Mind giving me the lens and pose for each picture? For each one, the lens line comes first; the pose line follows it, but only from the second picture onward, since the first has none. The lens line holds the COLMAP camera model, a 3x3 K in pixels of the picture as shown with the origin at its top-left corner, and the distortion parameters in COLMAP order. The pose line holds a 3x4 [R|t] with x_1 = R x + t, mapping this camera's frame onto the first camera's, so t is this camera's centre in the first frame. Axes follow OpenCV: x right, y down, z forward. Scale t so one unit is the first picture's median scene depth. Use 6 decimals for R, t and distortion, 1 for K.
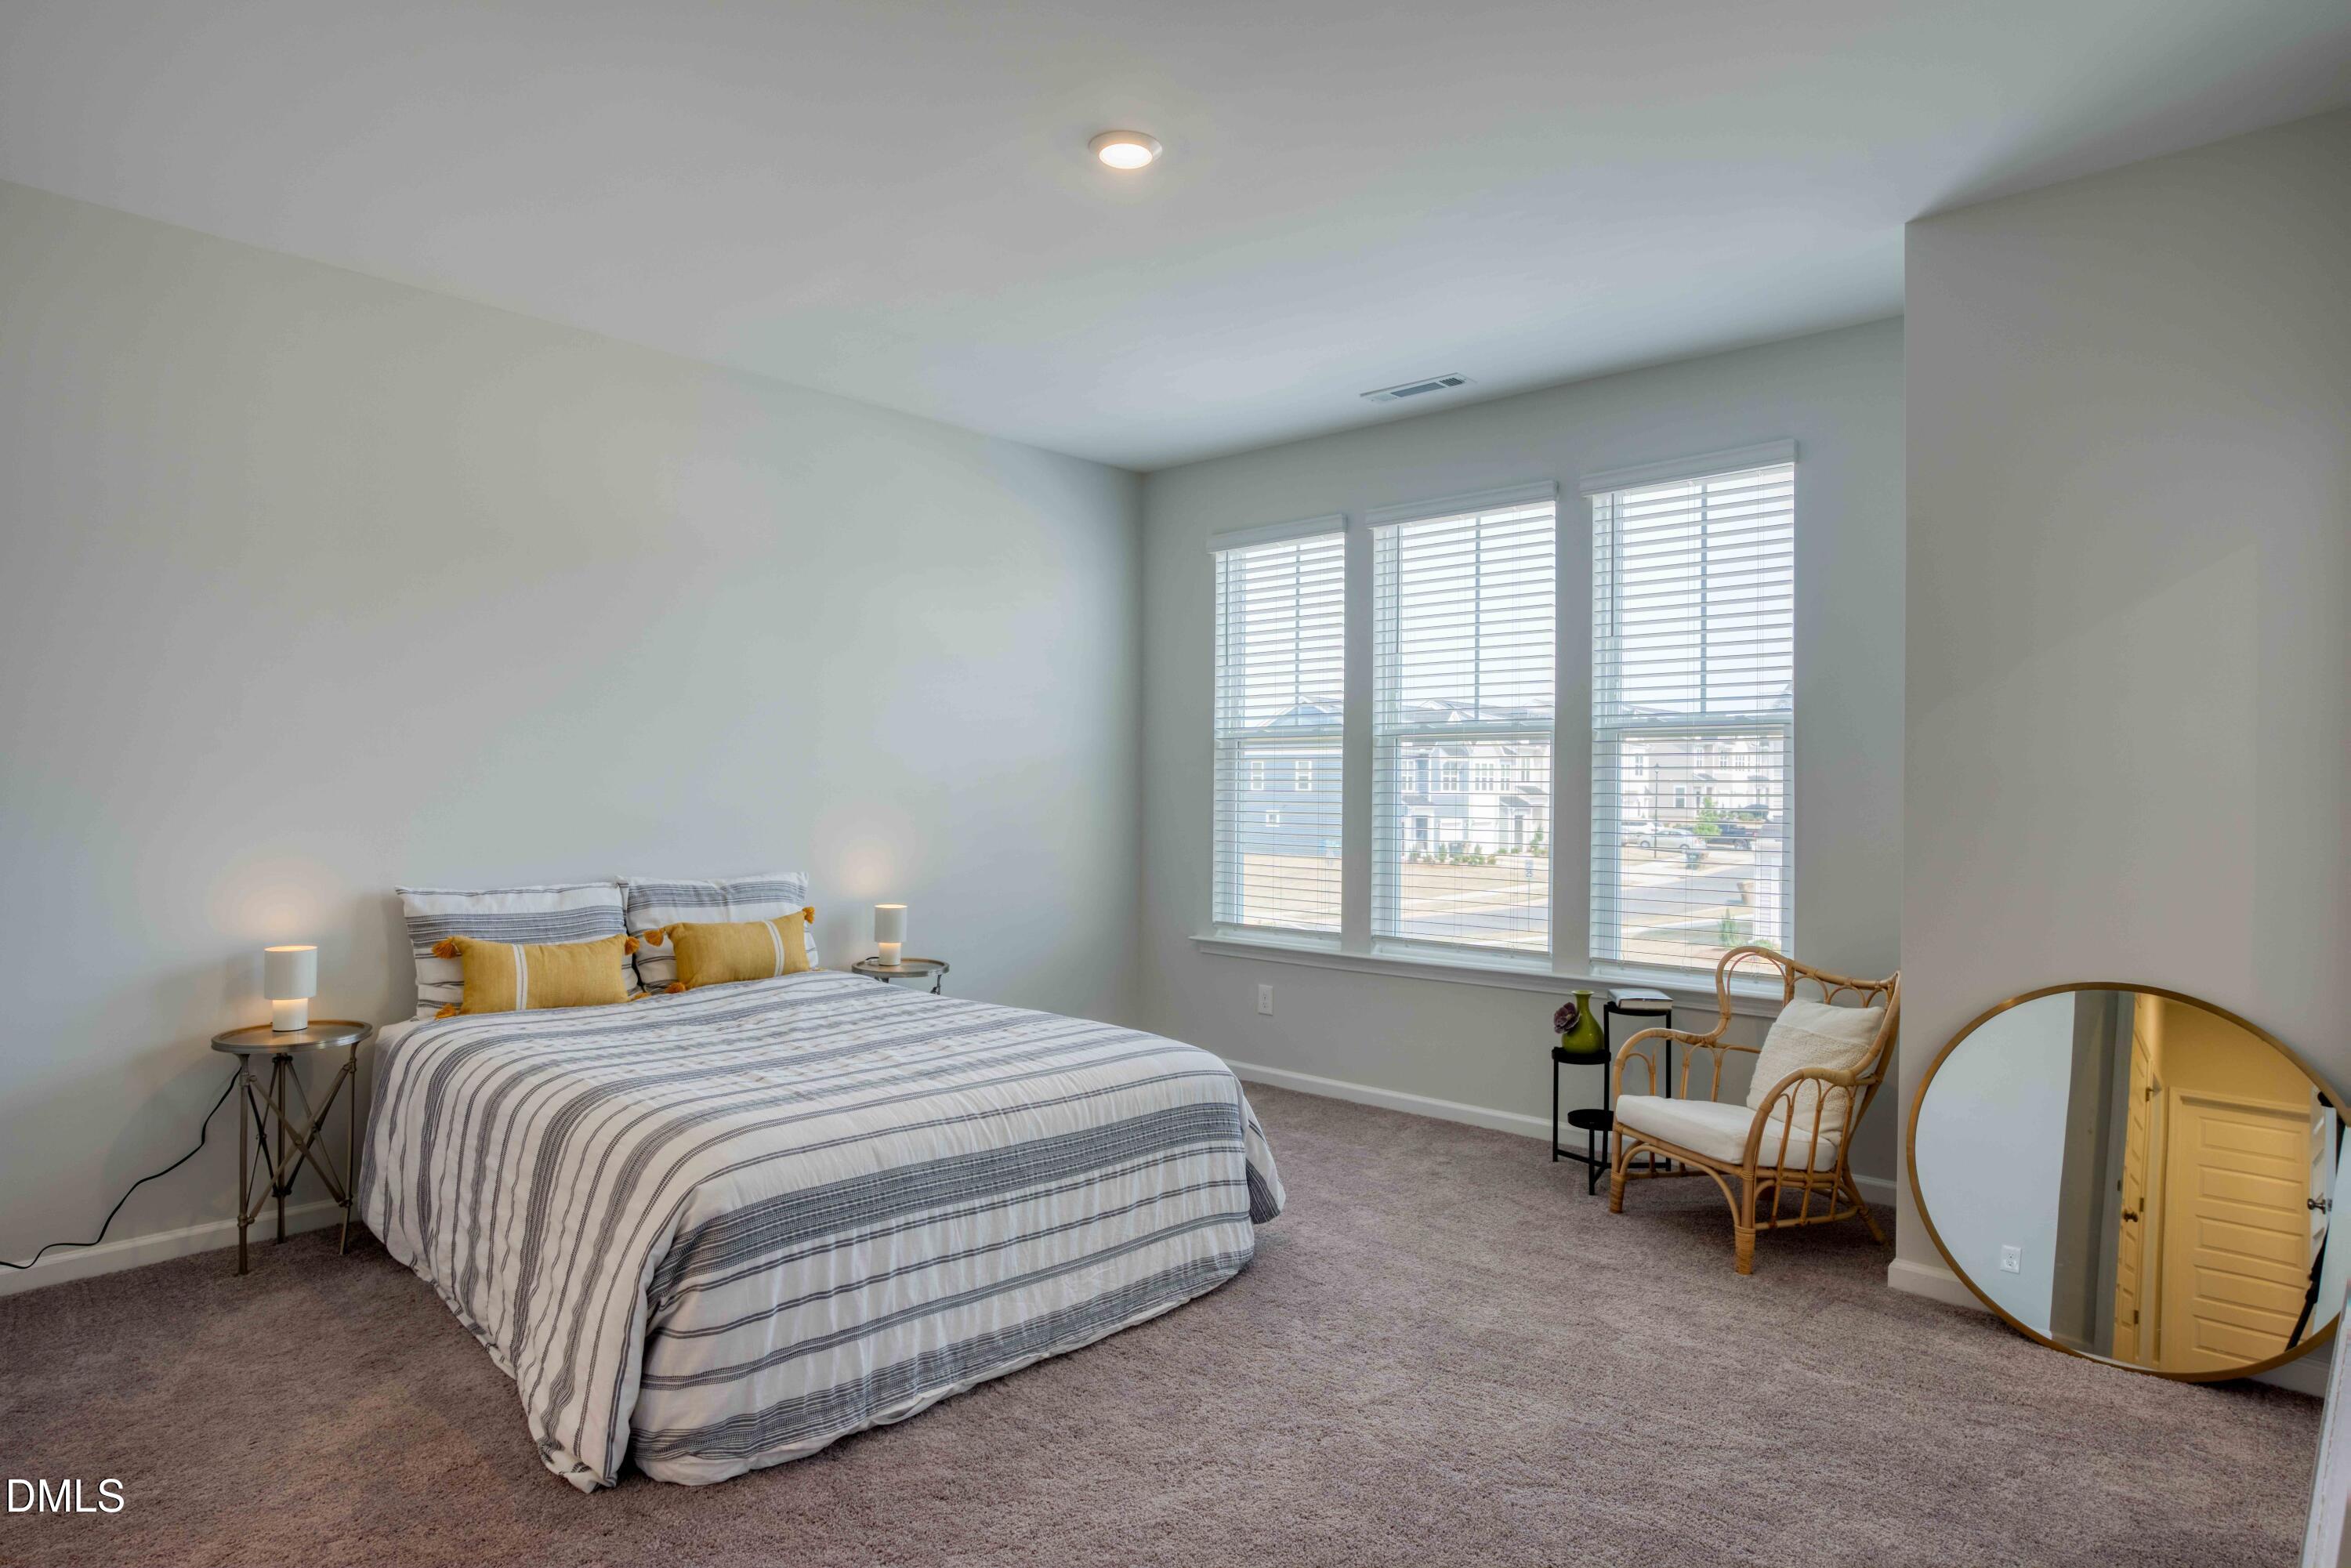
lens RADIAL K [[1313.2, 0, 1170.1], [0, 1313.2, 759.3], [0, 0, 1]] dist [-0.065238, 0.045051]
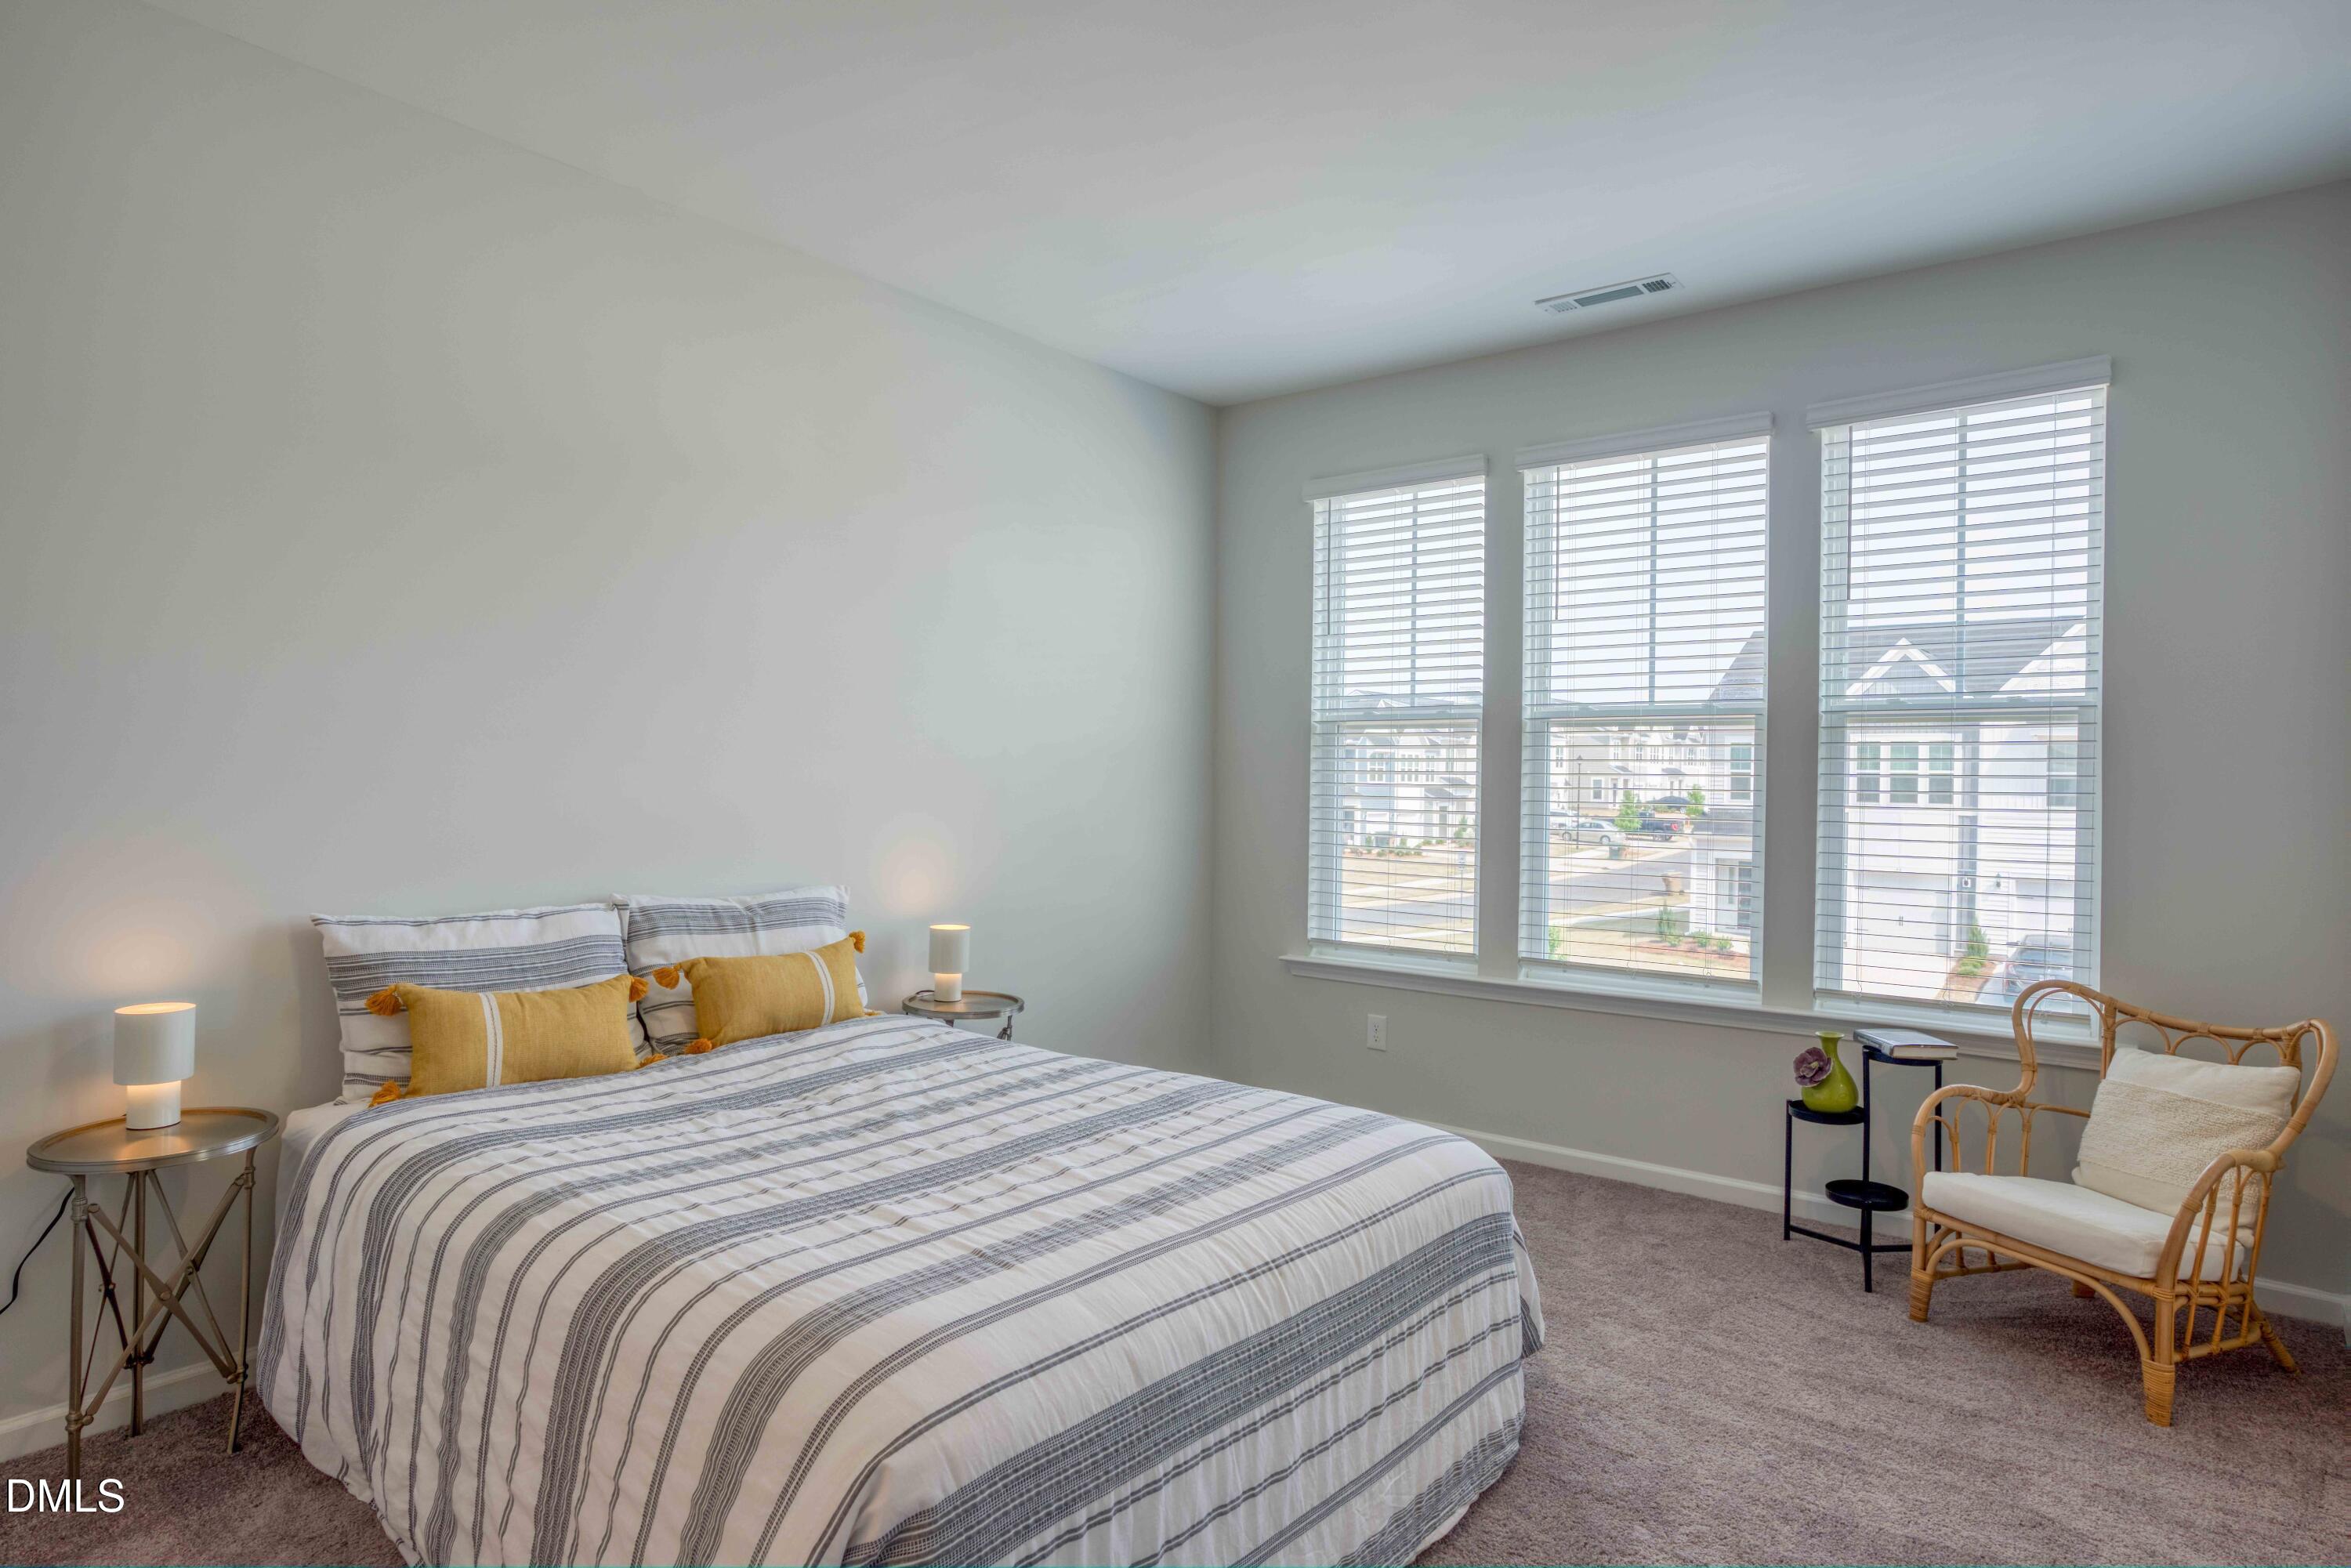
lens RADIAL K [[1313.2, 0, 1170.1], [0, 1313.2, 759.3], [0, 0, 1]] dist [-0.065238, 0.045051]
pose [[0.997801, 0.006542, 0.065957, -0.174833], [-0.007079, 0.999944, 0.007907, 0.003973], [-0.065901, -0.008356, 0.997791, 0.260458]]
